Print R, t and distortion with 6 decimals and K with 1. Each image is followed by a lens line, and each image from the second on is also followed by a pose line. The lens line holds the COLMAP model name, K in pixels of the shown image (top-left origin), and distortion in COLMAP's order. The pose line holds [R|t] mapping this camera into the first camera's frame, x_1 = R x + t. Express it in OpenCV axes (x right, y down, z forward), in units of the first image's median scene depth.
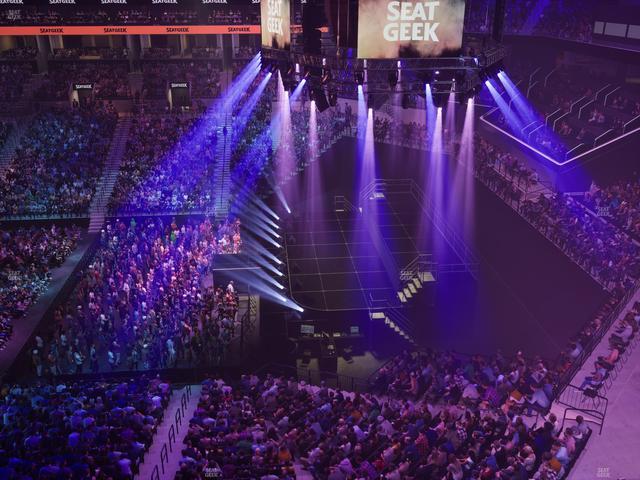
lens RADIAL K [[600.7, 0, 321.7], [0, 600.7, 238.8], [0, 0, 1]] dist [0.000387, 0.000000]
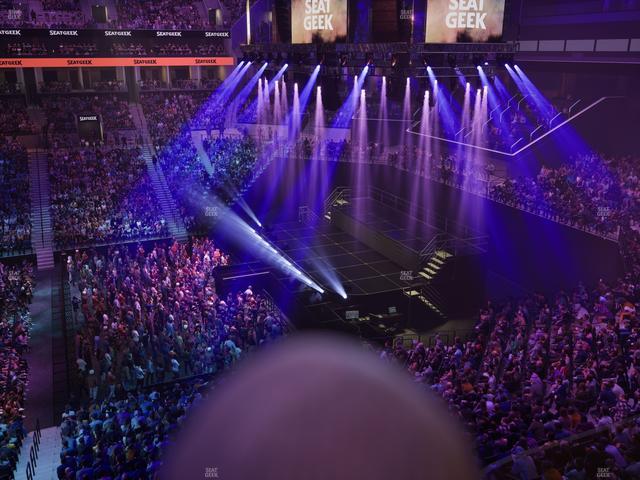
lens RADIAL K [[600.7, 0, 317.9], [0, 600.7, 241.0], [0, 0, 1]] dist [0.000387, 0.000000]
pose [[0.950895, -0.093742, 0.294977, -0.246496], [0.119183, 0.990441, -0.069446, 0.059451], [-0.285647, 0.101192, 0.952977, 0.012929]]
